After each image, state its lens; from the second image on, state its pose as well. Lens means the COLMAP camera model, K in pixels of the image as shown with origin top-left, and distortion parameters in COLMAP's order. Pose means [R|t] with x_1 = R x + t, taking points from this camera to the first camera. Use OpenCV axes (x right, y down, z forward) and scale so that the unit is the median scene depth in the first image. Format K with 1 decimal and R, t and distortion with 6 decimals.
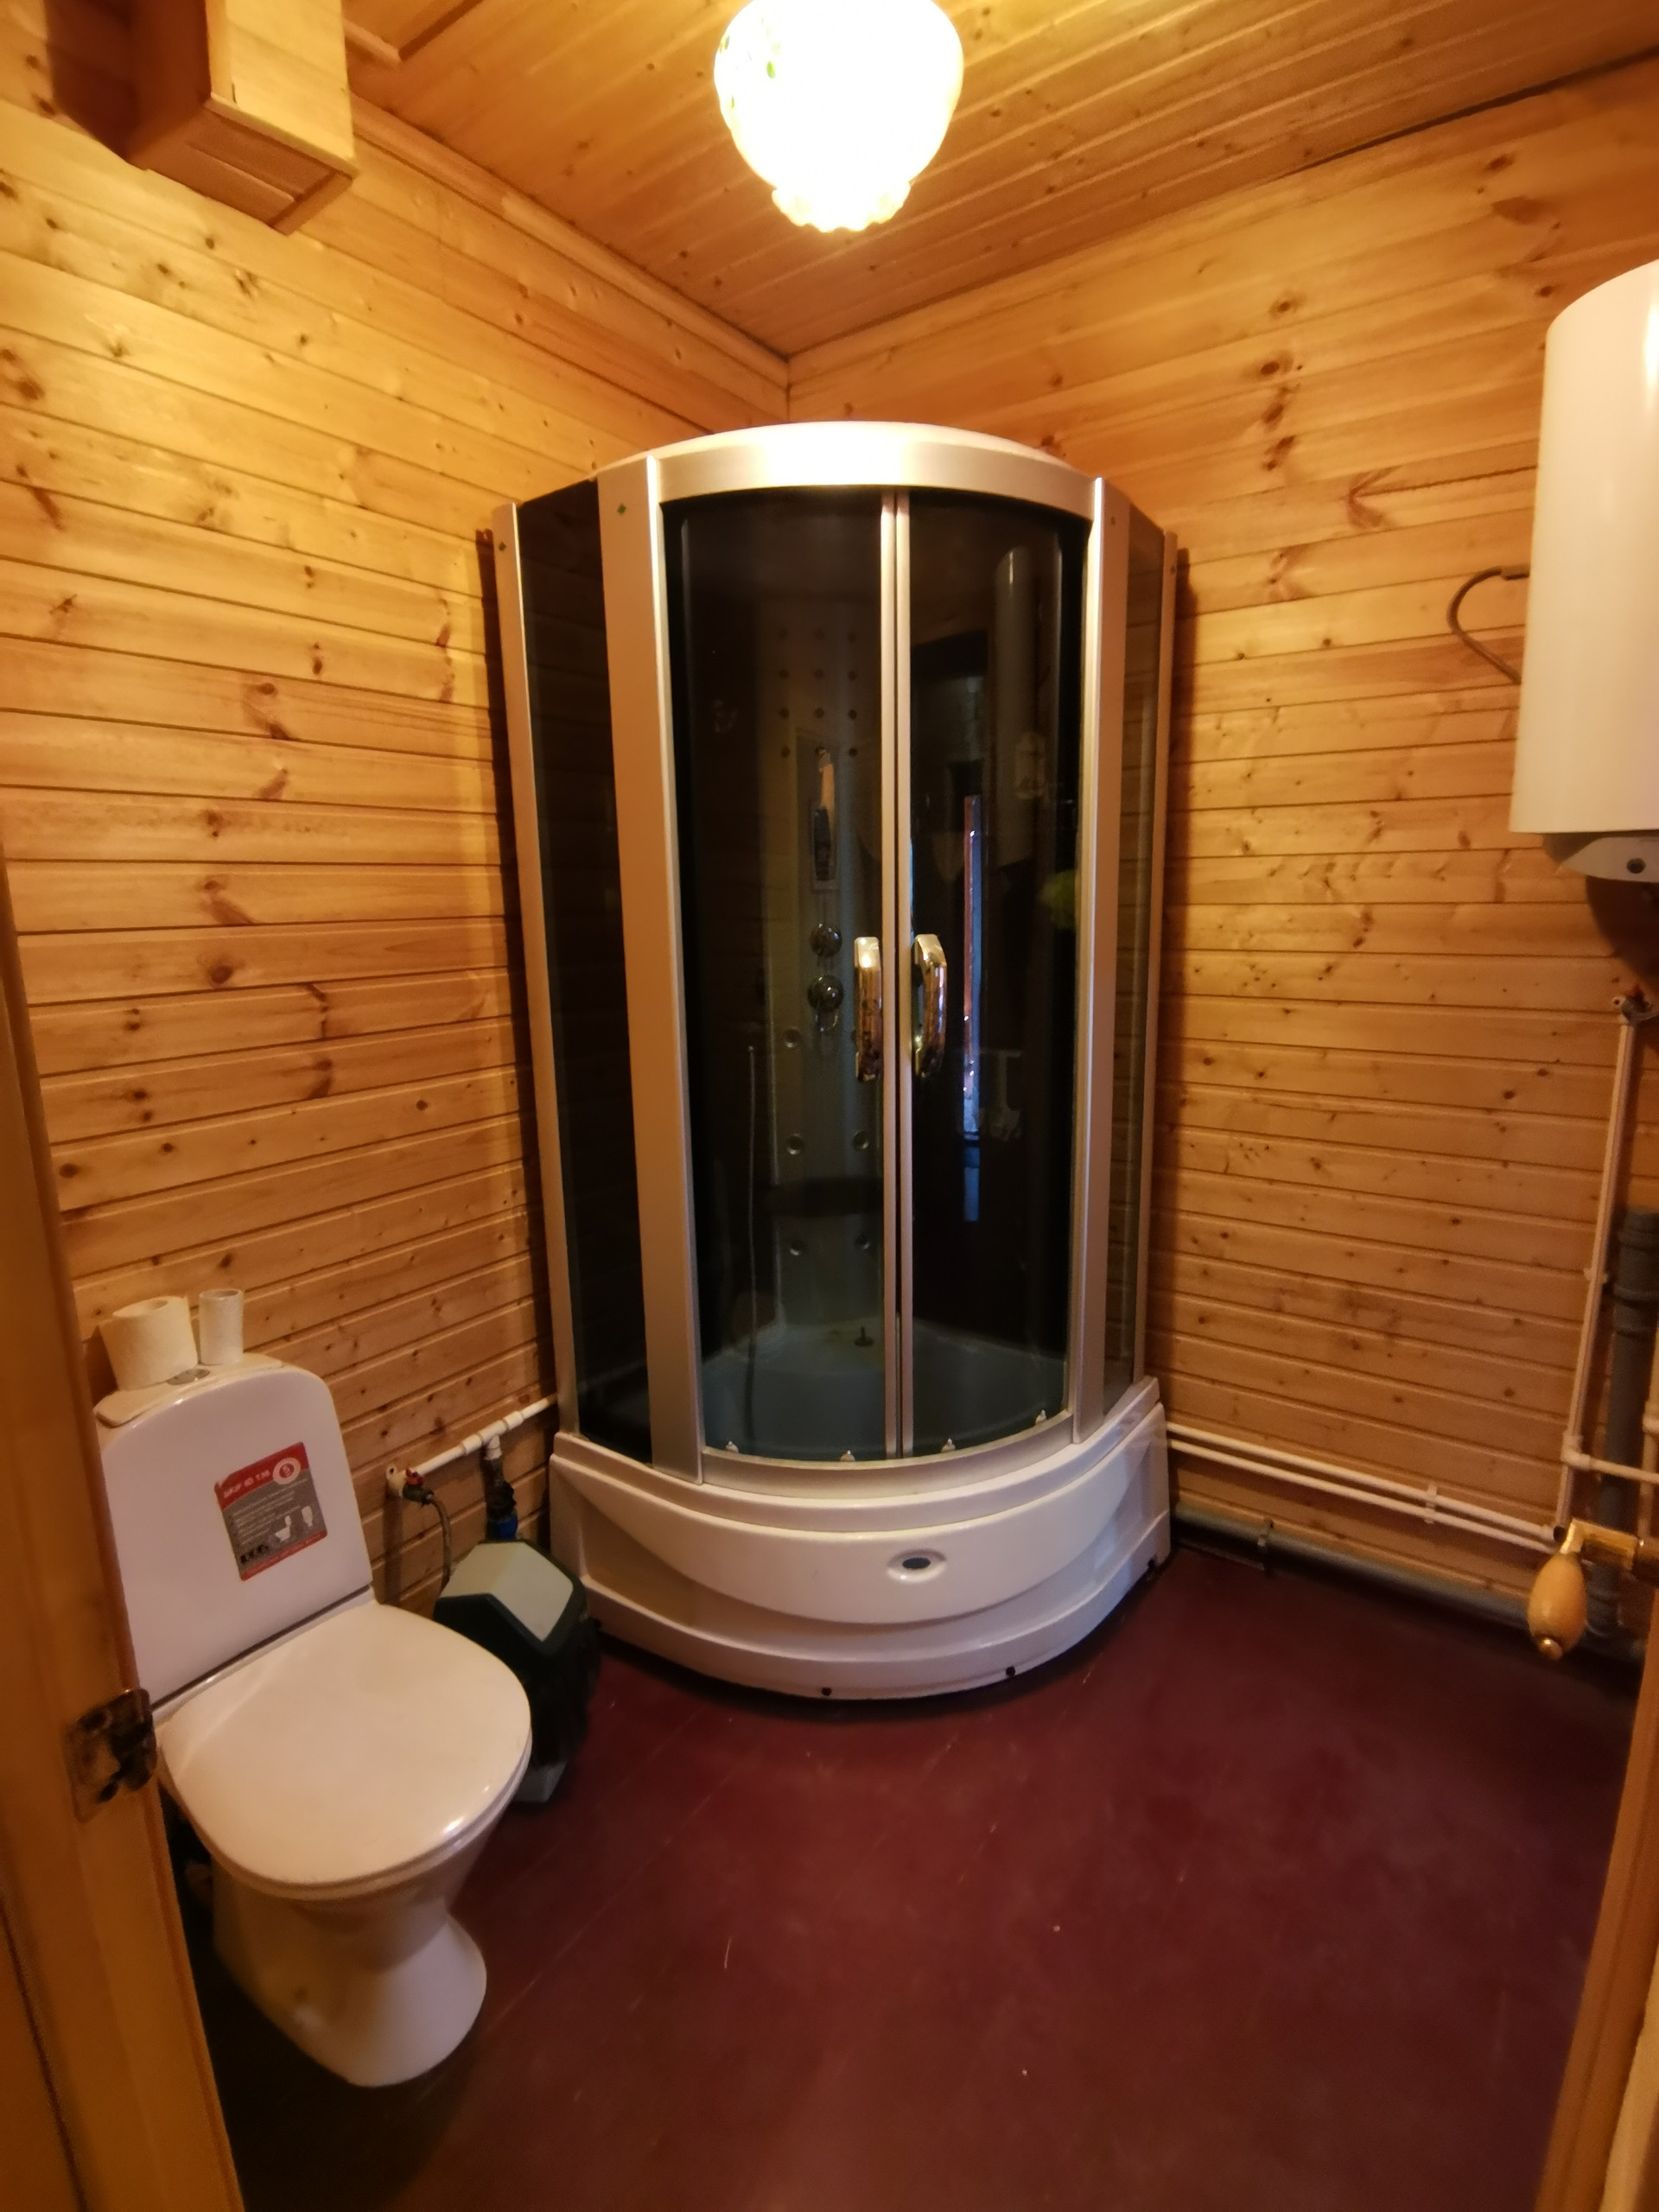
lens RADIAL K [[1092.4, 0, 830.5], [0, 1092.4, 1109.7], [0, 0, 1]] dist [-0.004149, -0.000933]
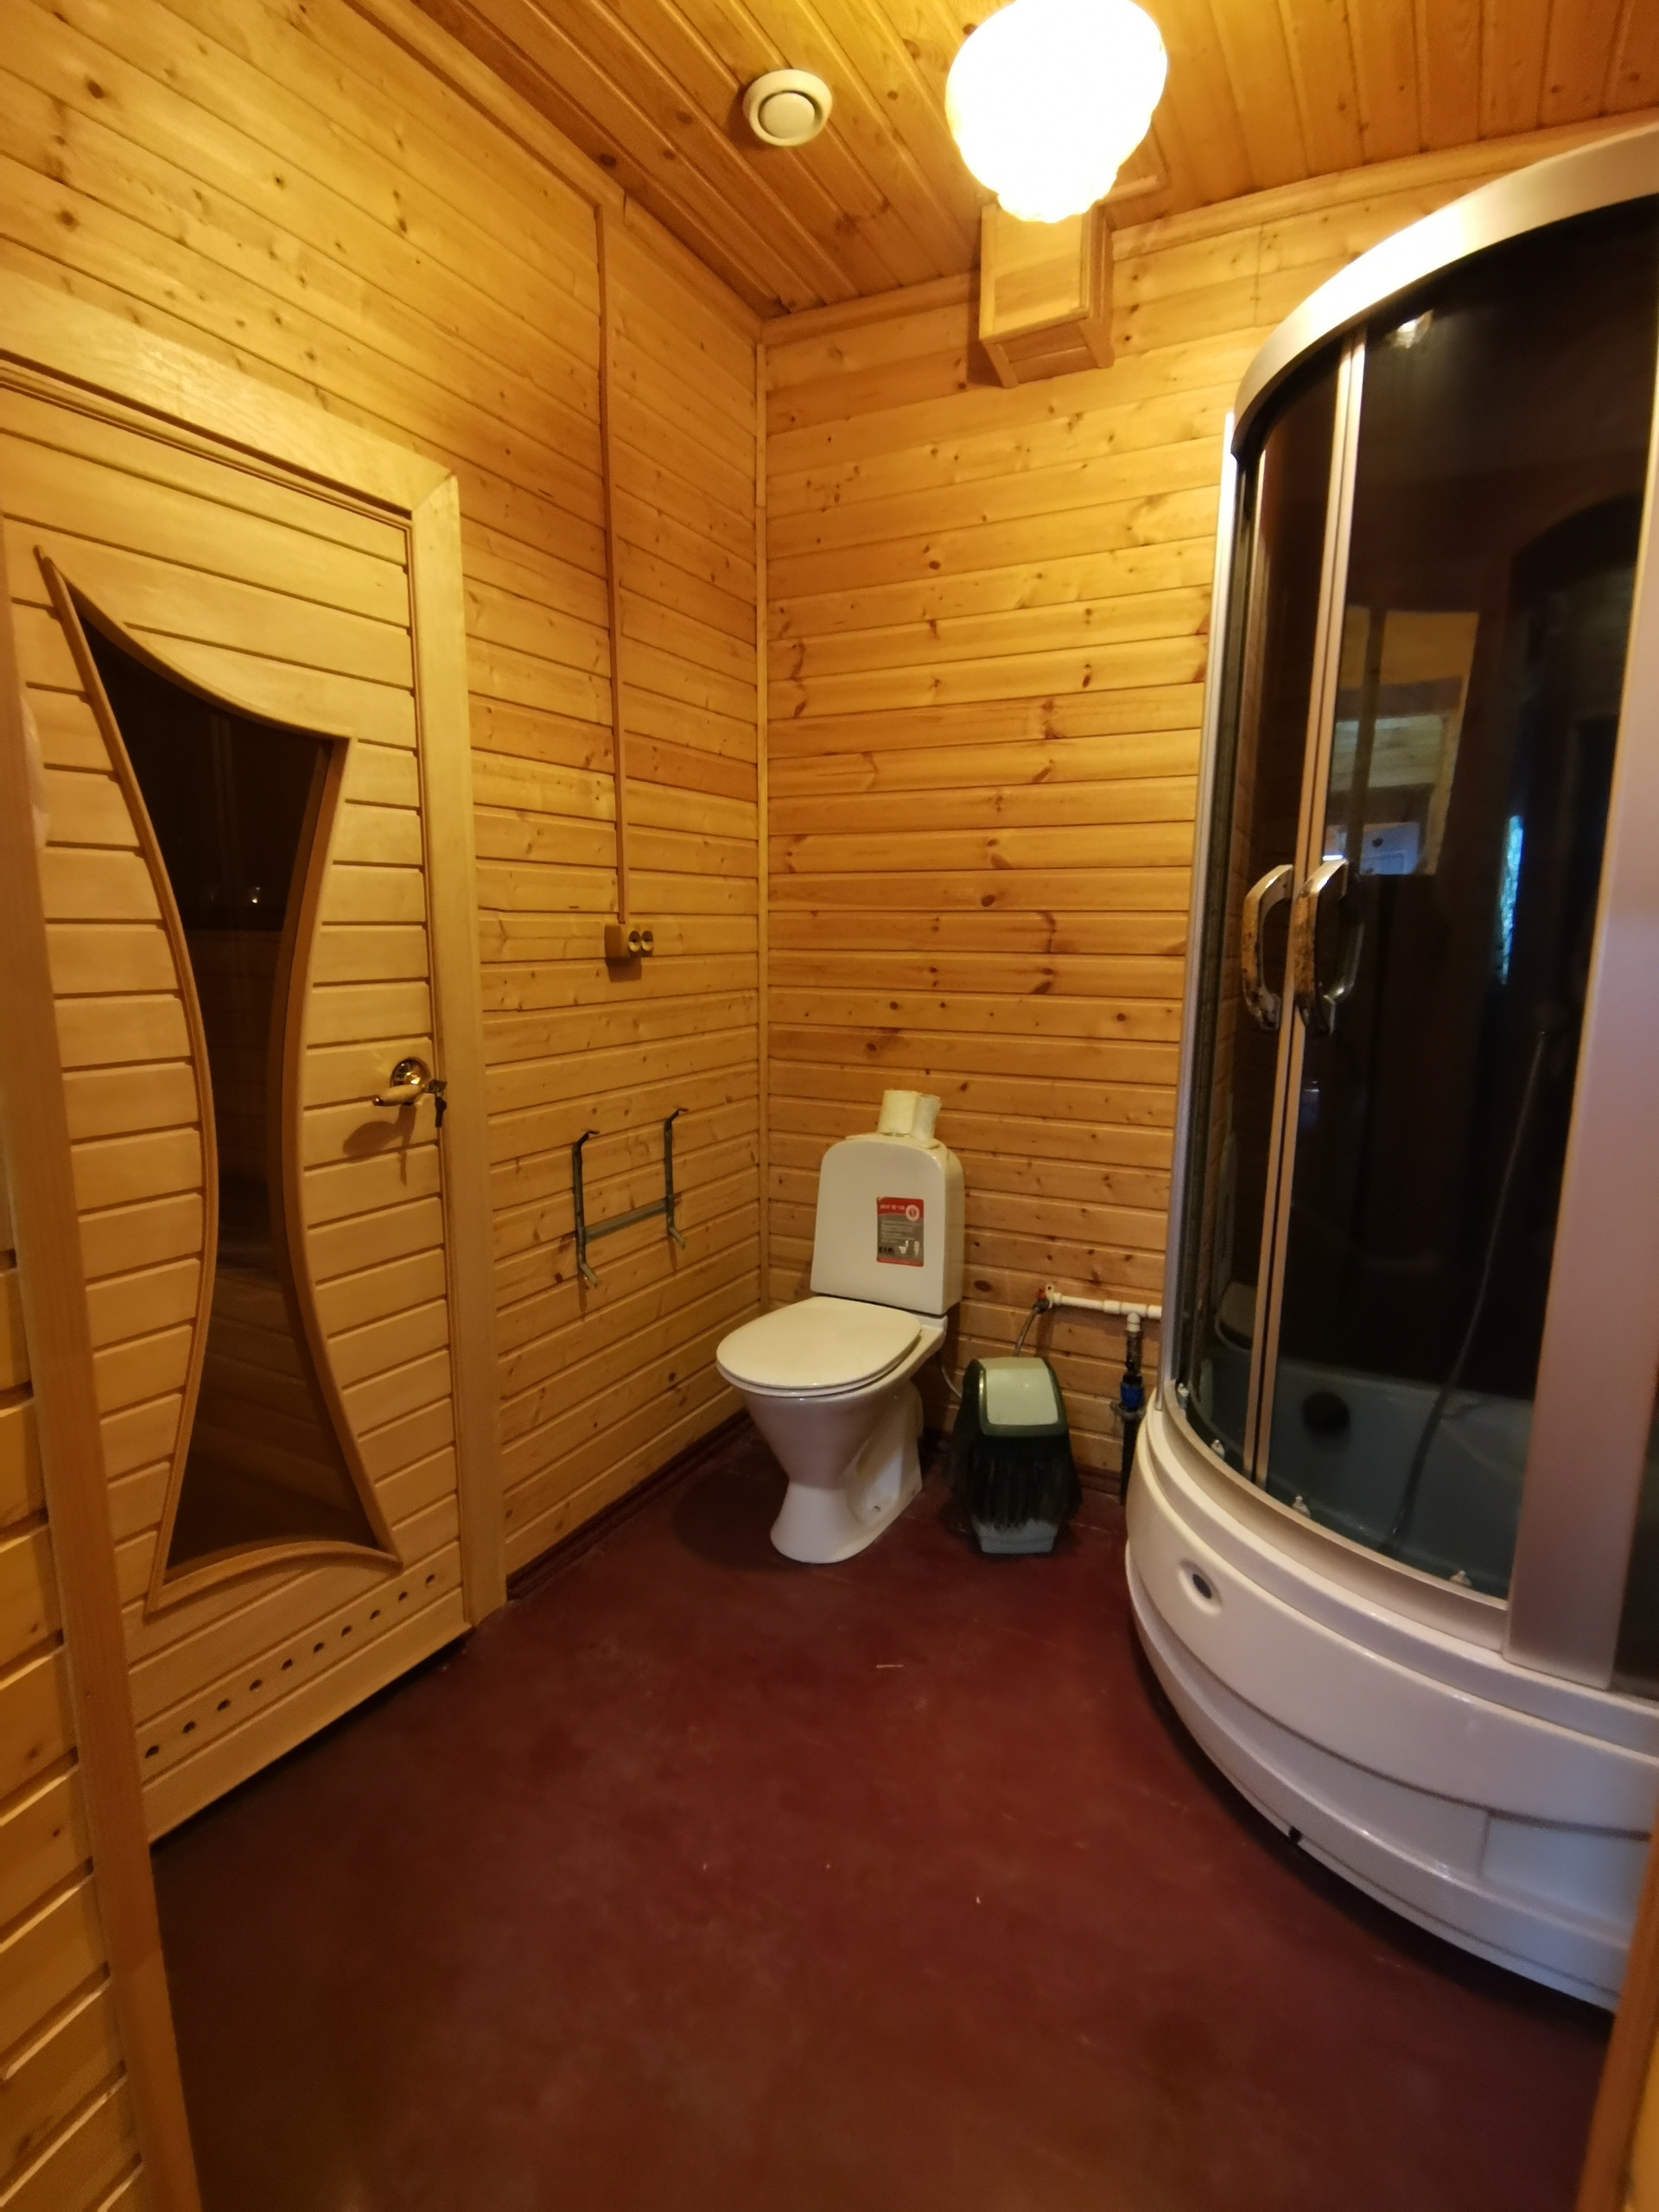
lens RADIAL K [[1092.4, 0, 833.2], [0, 1092.4, 1116.6], [0, 0, 1]] dist [-0.004149, -0.000933]
pose [[0.126714, 0.189461, -0.973678, 0.921838], [-0.210954, 0.964283, 0.160180, -0.028868], [0.969248, 0.185104, 0.162156, 0.561213]]
